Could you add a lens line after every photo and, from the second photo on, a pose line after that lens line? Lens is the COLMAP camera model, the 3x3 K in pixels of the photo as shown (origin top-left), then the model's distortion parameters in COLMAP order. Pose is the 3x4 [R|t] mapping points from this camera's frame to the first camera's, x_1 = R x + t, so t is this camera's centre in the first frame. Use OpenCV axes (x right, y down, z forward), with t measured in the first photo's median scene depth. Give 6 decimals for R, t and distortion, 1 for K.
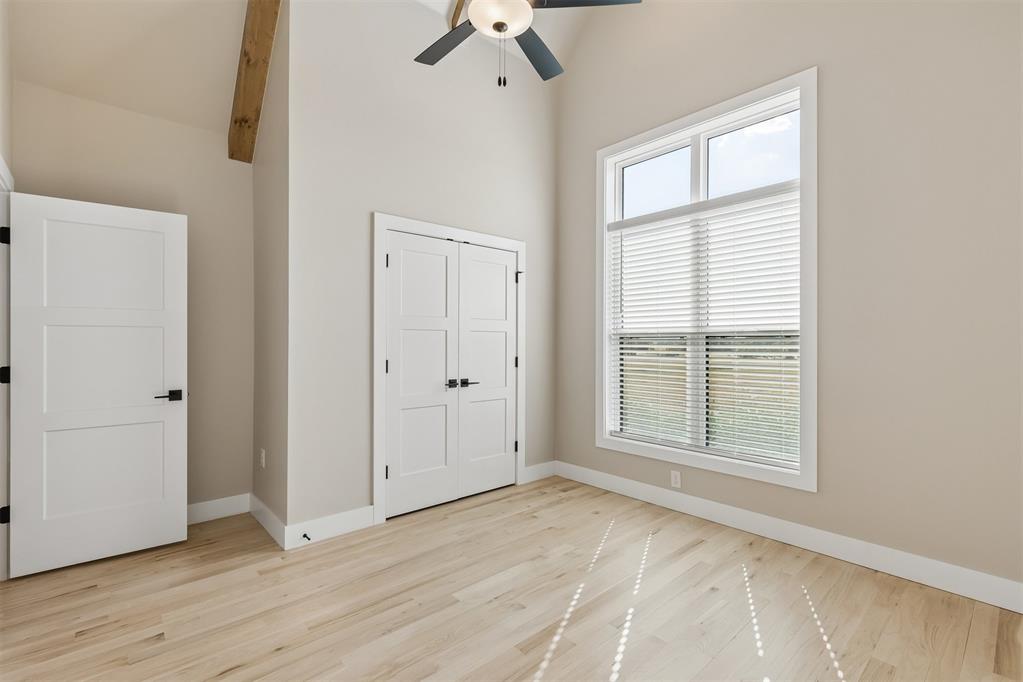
lens RADIAL K [[457.1, 0, 510.8], [0, 457.1, 340.2], [0, 0, 1]] dist [0.000207, -0.000081]
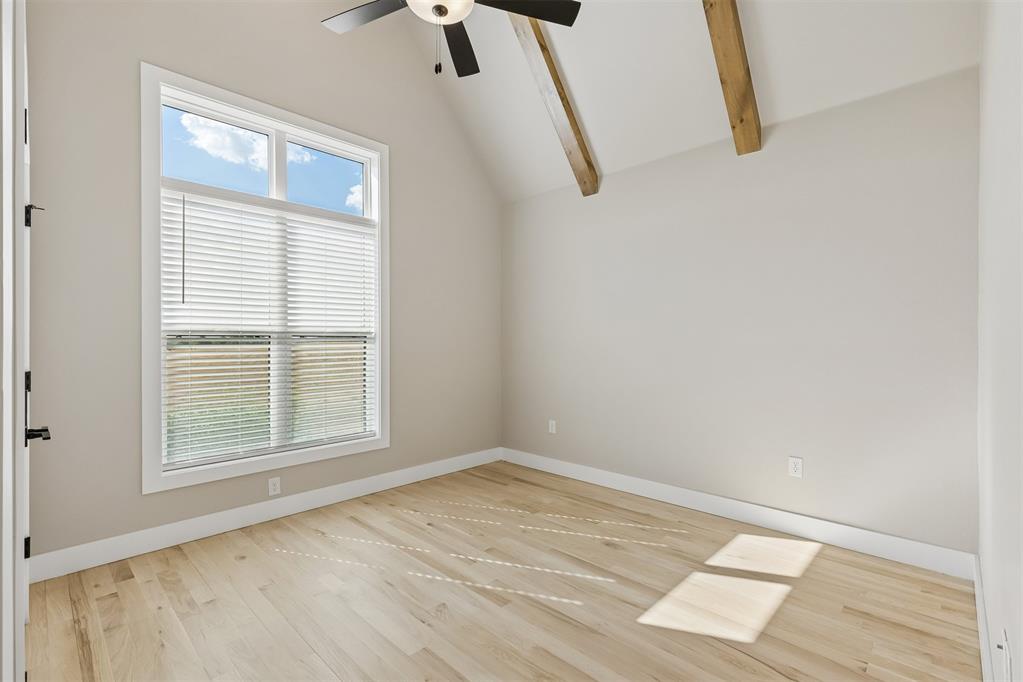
lens RADIAL K [[457.1, 0, 510.8], [0, 457.1, 340.2], [0, 0, 1]] dist [0.000207, -0.000081]
pose [[-0.072447, 0.003162, 0.997367, -0.640708], [0.001732, 0.999994, -0.003045, 0.005719], [-0.997371, 0.001507, -0.072452, 0.599887]]
